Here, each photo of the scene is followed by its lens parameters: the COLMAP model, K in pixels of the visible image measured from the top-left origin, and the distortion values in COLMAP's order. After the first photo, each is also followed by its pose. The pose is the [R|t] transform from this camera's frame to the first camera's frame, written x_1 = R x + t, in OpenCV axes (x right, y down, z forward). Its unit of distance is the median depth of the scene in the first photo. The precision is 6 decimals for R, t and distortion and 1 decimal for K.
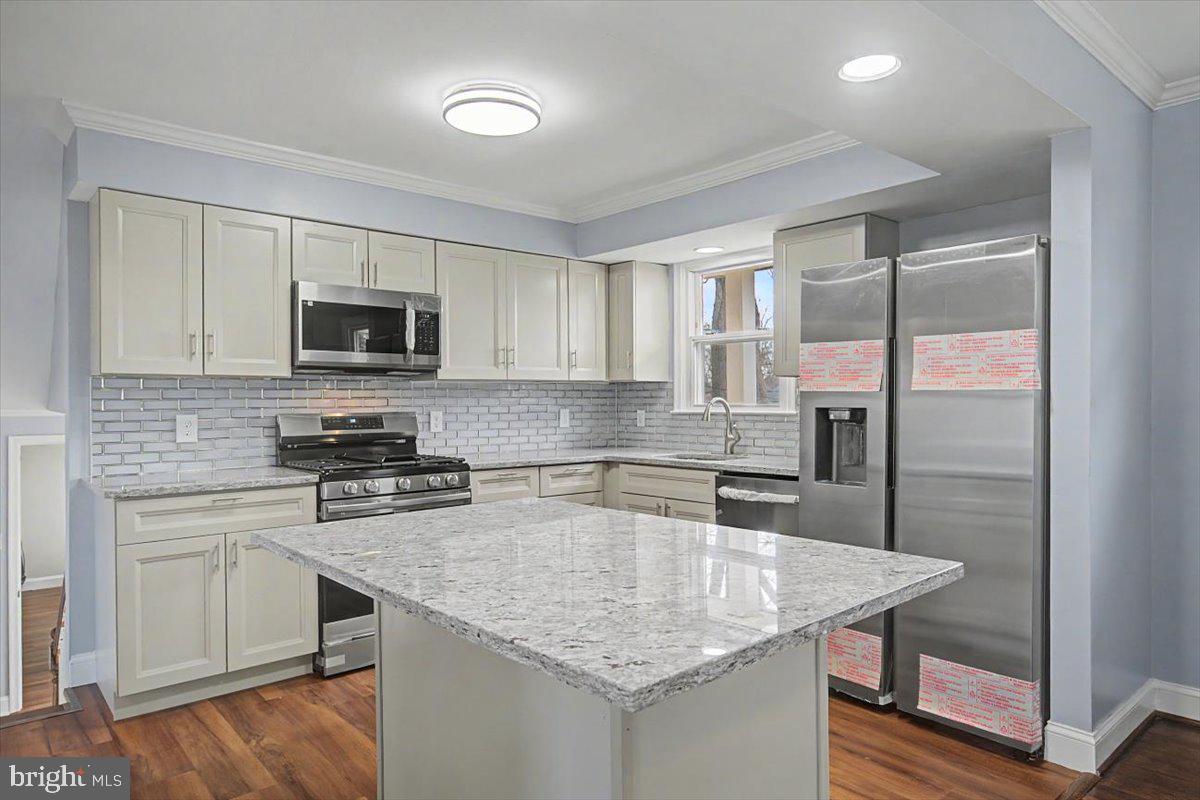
lens RADIAL K [[742.4, 0, 598.8], [0, 742.4, 404.1], [0, 0, 1]] dist [0.011440, 0.002435]
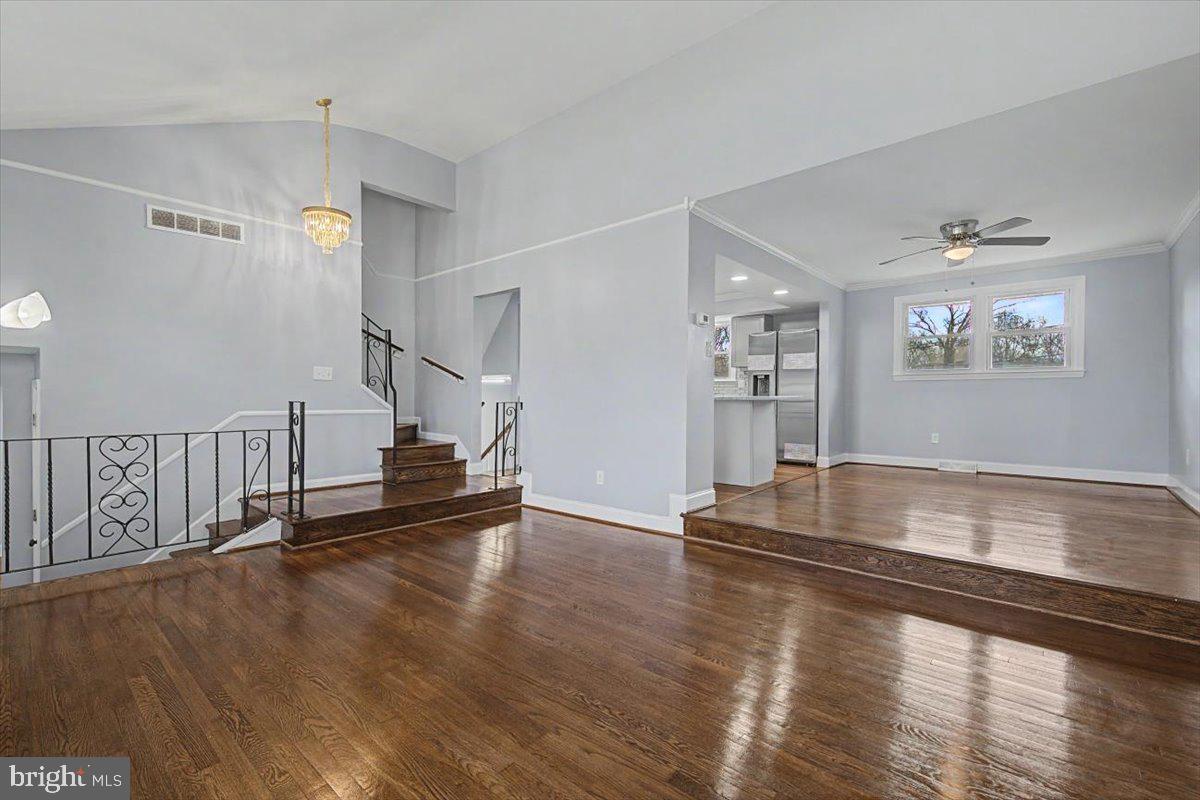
lens RADIAL K [[538.4, 0, 600.0], [0, 538.4, 398.8], [0, 0, 1]] dist [-0.001735, -0.000035]
pose [[0.988124, 0.008629, 0.153419, -0.800137], [-0.007627, 0.999946, -0.007122, 0.142536], [-0.153472, 0.005867, 0.988136, -1.343617]]
